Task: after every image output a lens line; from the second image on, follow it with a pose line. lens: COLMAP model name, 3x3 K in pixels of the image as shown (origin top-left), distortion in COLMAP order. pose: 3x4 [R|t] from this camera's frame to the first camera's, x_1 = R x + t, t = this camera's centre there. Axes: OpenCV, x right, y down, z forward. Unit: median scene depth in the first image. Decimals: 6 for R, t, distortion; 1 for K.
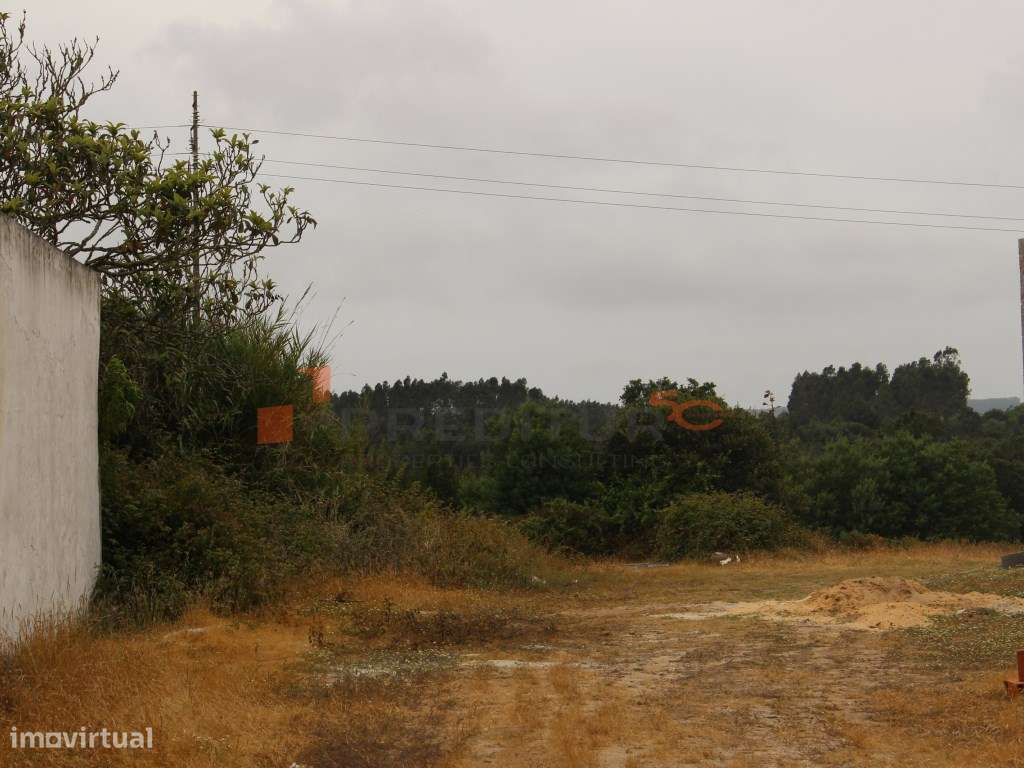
lens RADIAL K [[2738.5, 0, 512.3], [0, 2738.5, 382.0], [0, 0, 1]] dist [0.121979, 0.000000]
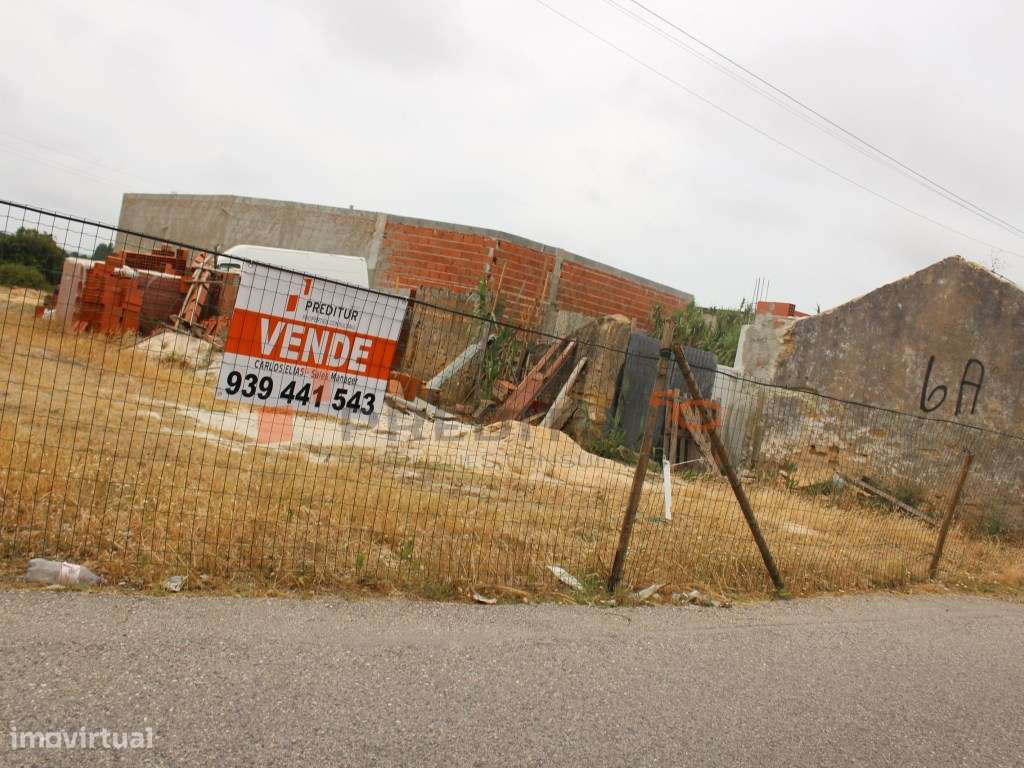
lens RADIAL K [[978.6, 0, 512.0], [0, 978.6, 384.7], [0, 0, 1]] dist [-0.095520, 0.000000]
pose [[0.853012, 0.170722, 0.493179, 0.067939], [-0.220488, 0.974394, 0.044060, 0.009745], [-0.473029, -0.146324, 0.868811, -0.103035]]
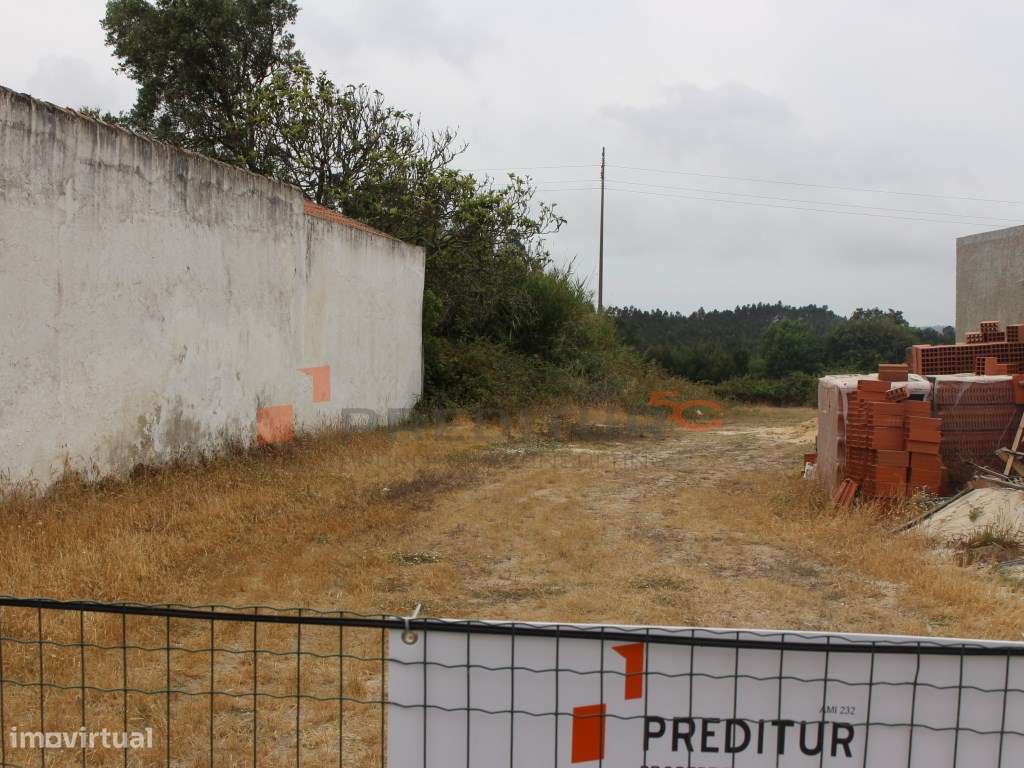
lens RADIAL K [[1497.6, 0, 515.1], [0, 1497.6, 381.2], [0, 0, 1]] dist [-0.061875, 0.000000]
pose [[0.976368, 0.041054, -0.212179, 0.110284], [-0.029757, 0.997978, 0.056163, -0.004197], [0.214055, -0.048522, 0.975616, -0.036714]]
